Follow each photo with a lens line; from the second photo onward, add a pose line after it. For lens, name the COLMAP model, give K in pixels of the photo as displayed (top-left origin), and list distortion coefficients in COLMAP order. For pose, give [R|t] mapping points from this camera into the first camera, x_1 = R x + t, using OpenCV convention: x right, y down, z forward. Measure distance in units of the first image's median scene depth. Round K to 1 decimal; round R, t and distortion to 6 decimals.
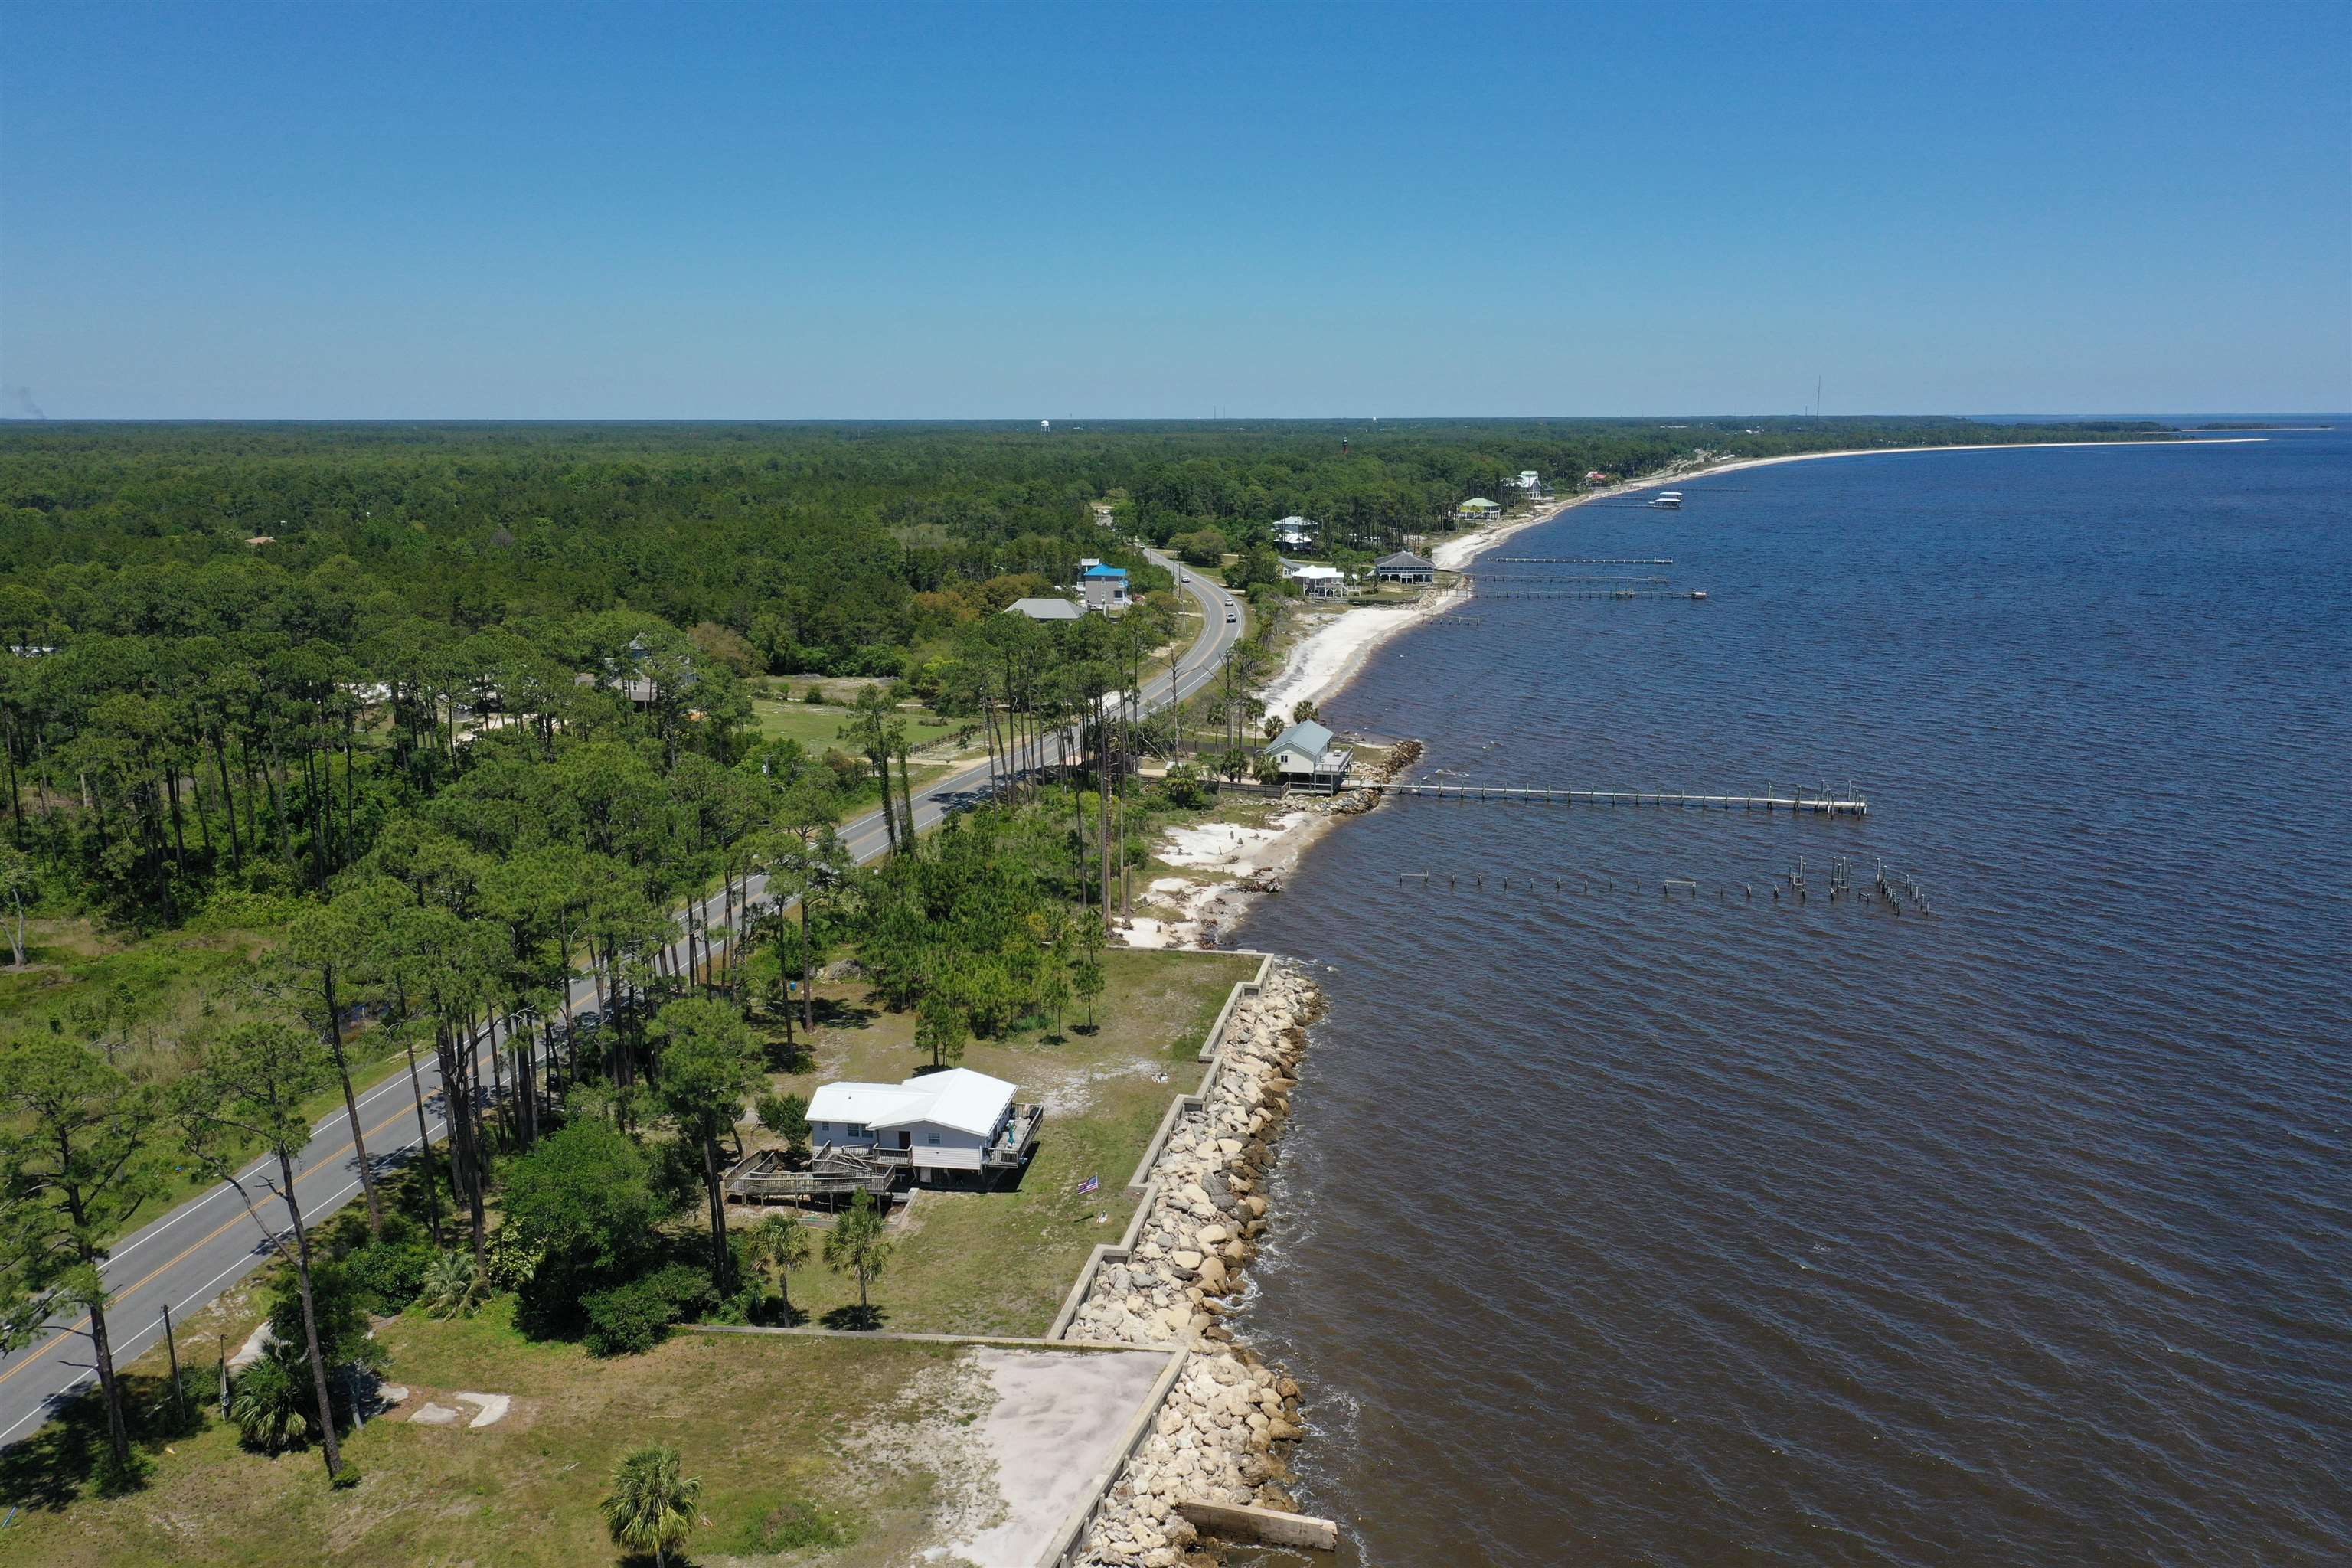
lens RADIAL K [[1851.0, 0, 1172.5], [0, 1851.0, 770.2], [0, 0, 1]] dist [-0.001502, 0.014235]
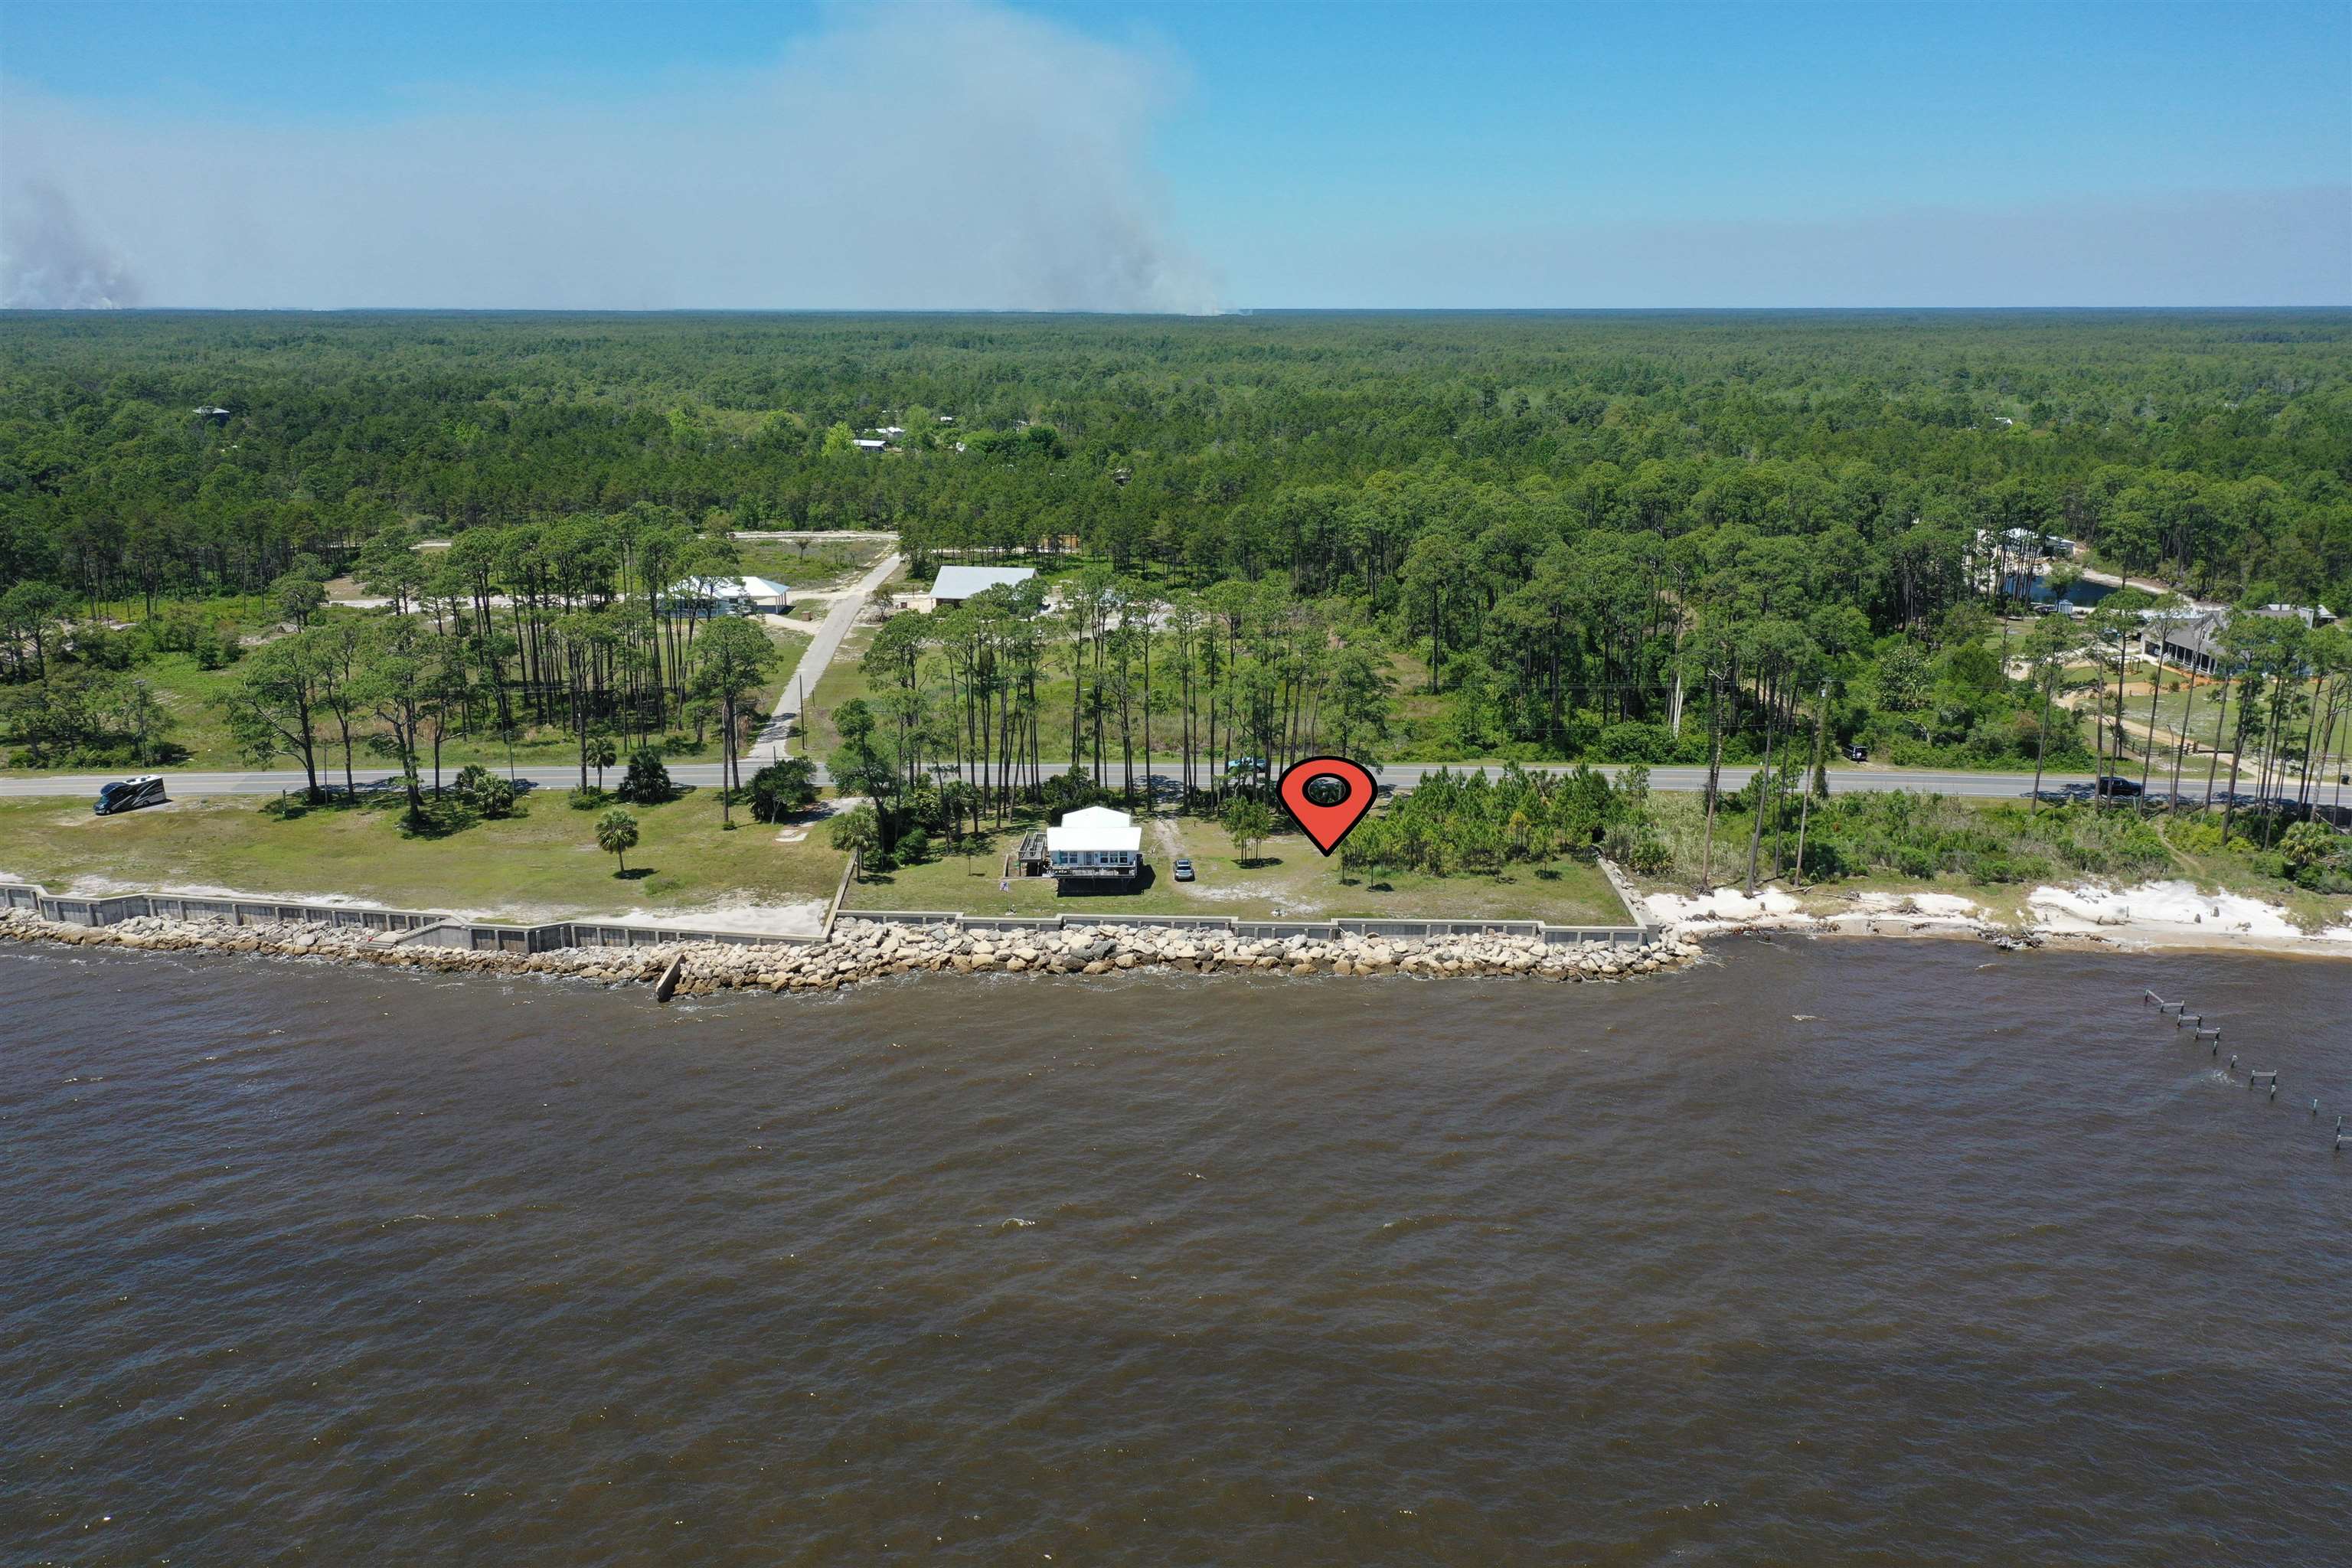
lens RADIAL K [[1869.3, 0, 1178.4], [0, 1869.3, 791.3], [0, 0, 1]] dist [0.009505, 0.002220]
pose [[0.150305, 0.252806, -0.955771, 1.403865], [-0.186363, 0.956667, 0.223735, -0.216064], [0.970916, 0.144492, 0.190905, 0.830542]]
